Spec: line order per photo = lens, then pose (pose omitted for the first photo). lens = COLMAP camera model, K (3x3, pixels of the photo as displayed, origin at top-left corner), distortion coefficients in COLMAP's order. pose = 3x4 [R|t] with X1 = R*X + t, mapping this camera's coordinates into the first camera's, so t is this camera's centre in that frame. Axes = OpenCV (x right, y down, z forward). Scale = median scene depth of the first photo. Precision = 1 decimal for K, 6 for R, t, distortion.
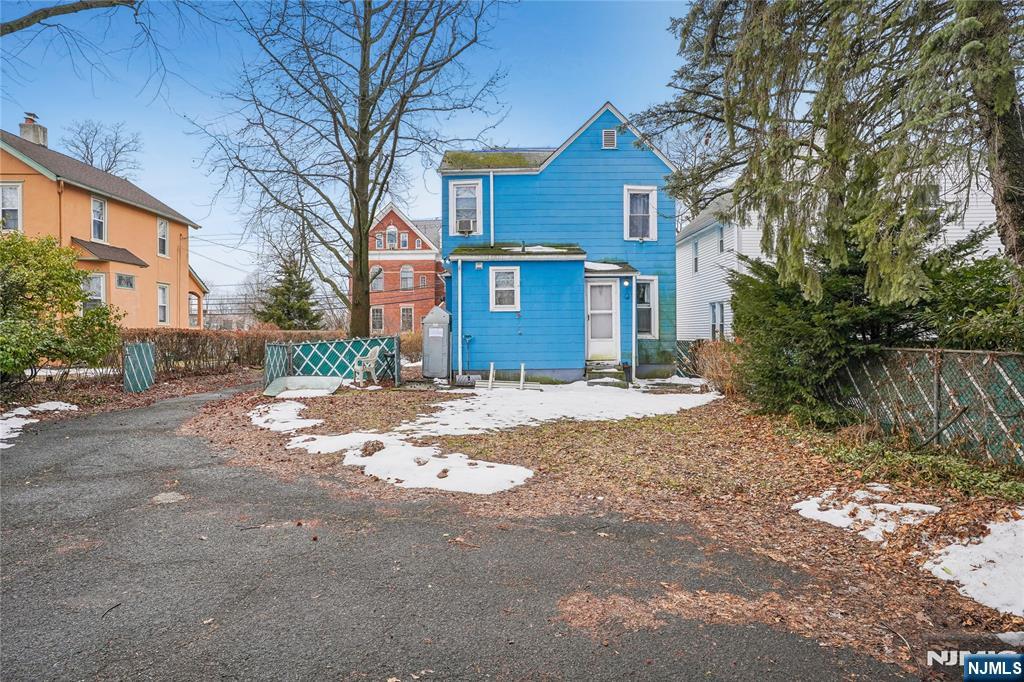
lens RADIAL K [[594.4, 0, 509.8], [0, 594.4, 336.3], [0, 0, 1]] dist [-0.046793, 0.035790]
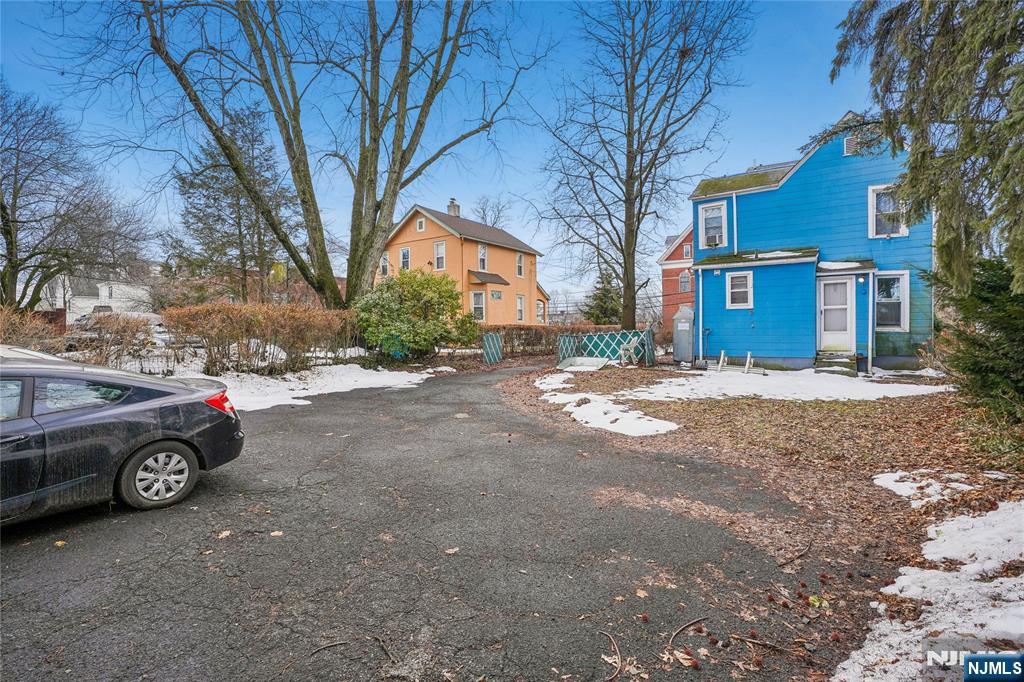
lens RADIAL K [[482.4, 0, 506.9], [0, 482.4, 335.3], [0, 0, 1]] dist [-0.062376, 0.022828]
pose [[0.816256, 0.005194, -0.577667, 0.164148], [0.001751, 0.999933, 0.011465, 0.000206], [0.577688, -0.010370, 0.816192, -0.065863]]
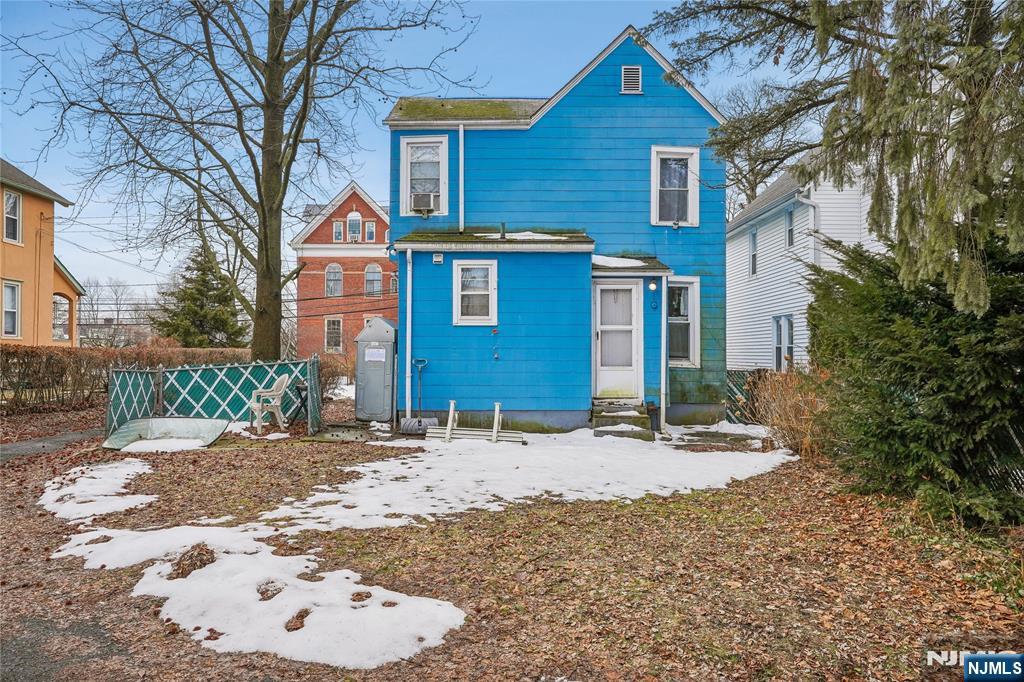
lens RADIAL K [[748.2, 0, 512.0], [0, 748.2, 341.0], [0, 0, 1]] dist [-0.003685, 0.043406]
pose [[0.999925, 0.011327, -0.004568, 0.038433], [-0.011422, 0.999707, -0.021349, -0.005913], [0.004324, 0.021400, 0.999762, 0.136605]]
